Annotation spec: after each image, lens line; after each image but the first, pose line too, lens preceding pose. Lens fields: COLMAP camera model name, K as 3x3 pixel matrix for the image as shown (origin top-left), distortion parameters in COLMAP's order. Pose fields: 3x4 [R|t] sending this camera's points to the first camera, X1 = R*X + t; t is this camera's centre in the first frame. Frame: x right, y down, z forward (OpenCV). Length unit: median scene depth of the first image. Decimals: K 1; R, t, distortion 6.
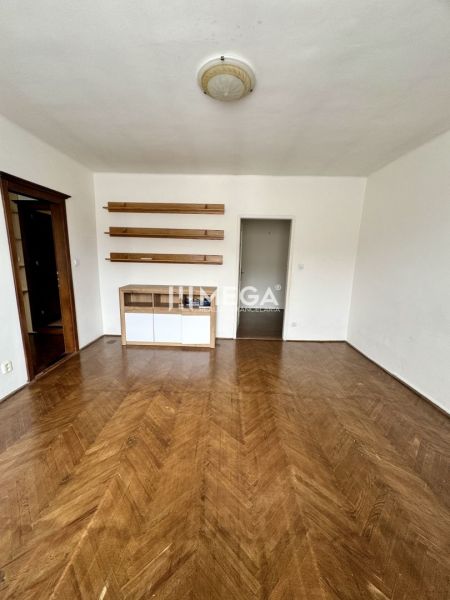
lens RADIAL K [[239.0, 0, 224.7], [0, 239.0, 299.2], [0, 0, 1]] dist [-0.000490, 0.000939]
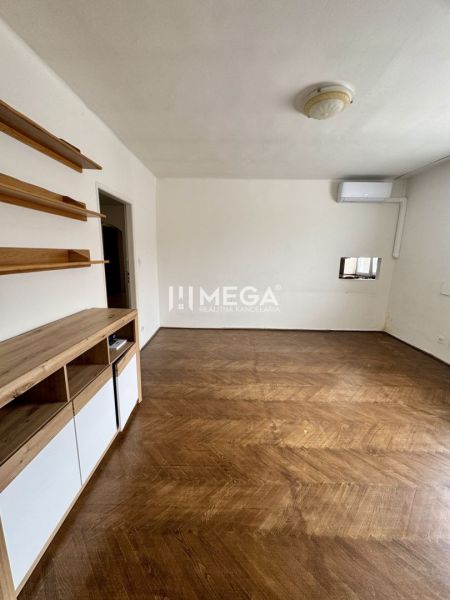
lens RADIAL K [[239.0, 0, 224.7], [0, 239.0, 299.2], [0, 0, 1]] dist [-0.000490, 0.000939]
pose [[-0.005481, -0.209540, 0.977785, -1.039870], [0.159829, 0.965046, 0.207706, -0.247166], [-0.987129, 0.157417, 0.028201, 1.258453]]
